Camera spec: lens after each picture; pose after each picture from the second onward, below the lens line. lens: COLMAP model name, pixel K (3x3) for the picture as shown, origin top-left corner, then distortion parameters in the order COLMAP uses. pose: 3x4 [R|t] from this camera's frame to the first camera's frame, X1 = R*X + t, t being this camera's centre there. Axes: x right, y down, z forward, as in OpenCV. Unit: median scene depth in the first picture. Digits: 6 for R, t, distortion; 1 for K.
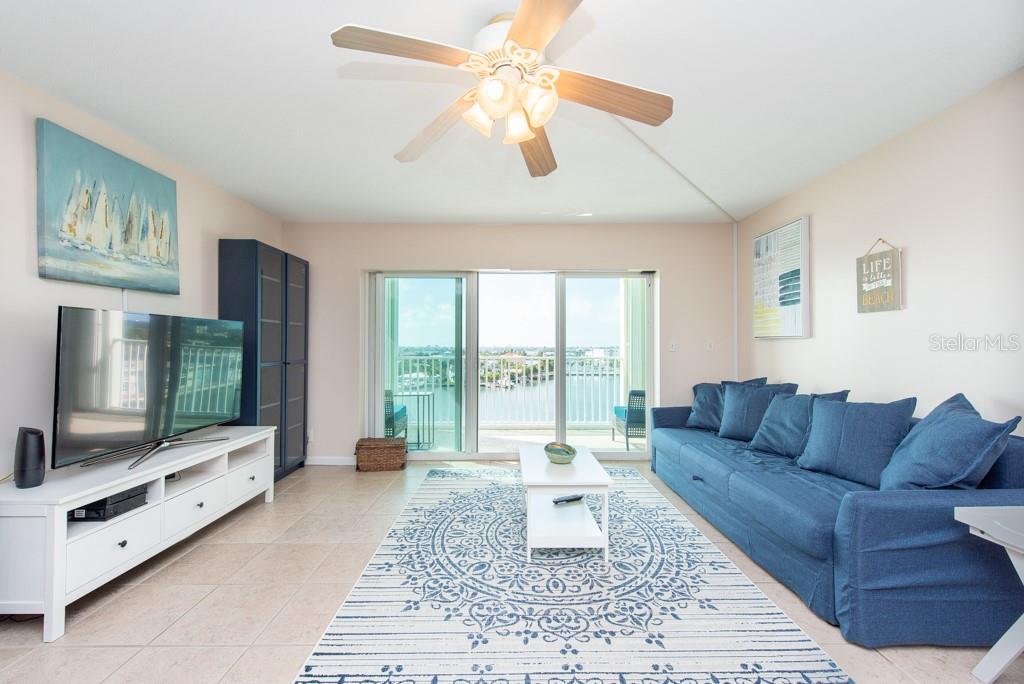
lens RADIAL K [[400.5, 0, 513.8], [0, 400.5, 342.1], [0, 0, 1]] dist [0.015850, -0.005428]
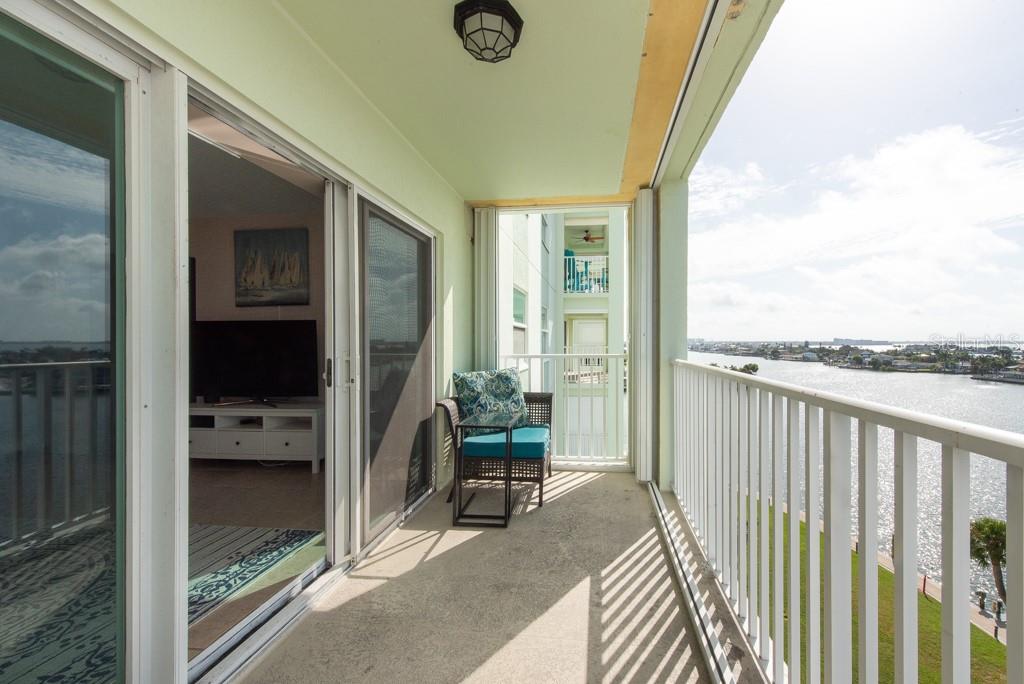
lens RADIAL K [[409.8, 0, 528.4], [0, 409.8, 345.4], [0, 0, 1]] dist [0.016277, -0.000147]
pose [[-0.129258, 0.005534, -0.991596, 0.634227], [0.007493, 0.999961, 0.004604, 0.035963], [0.991583, -0.006835, -0.129294, 2.254429]]
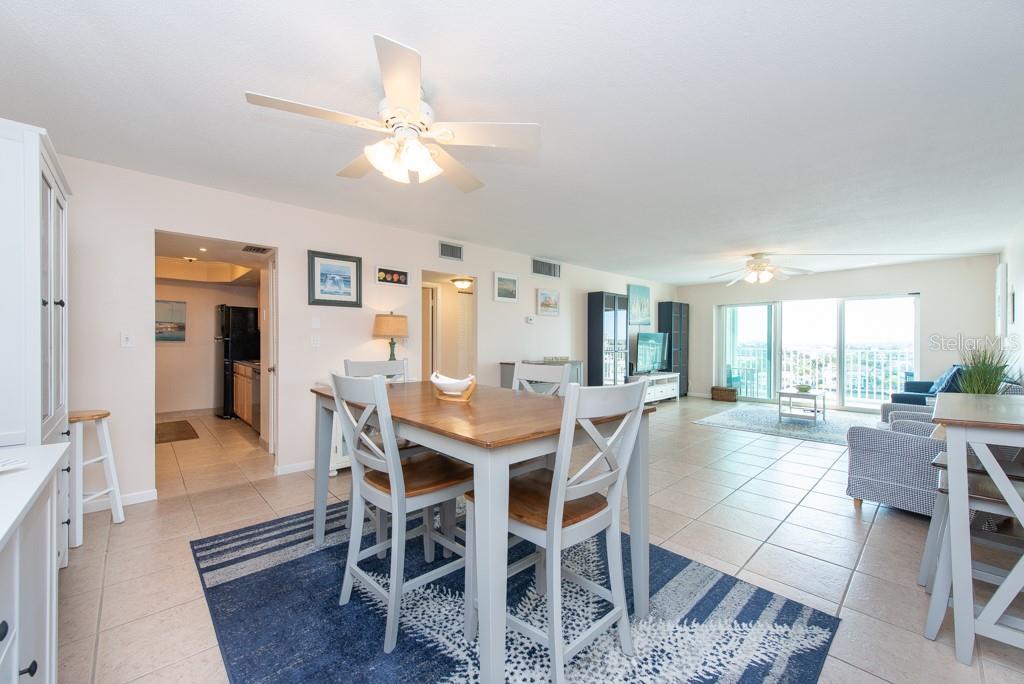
lens RADIAL K [[400.5, 0, 513.8], [0, 400.5, 342.1], [0, 0, 1]] dist [0.015850, -0.005428]
pose [[0.675778, 0.003723, -0.737096, 0.764954], [0.005415, 0.999935, 0.010015, -0.026641], [0.737085, -0.010760, 0.675714, -1.977154]]
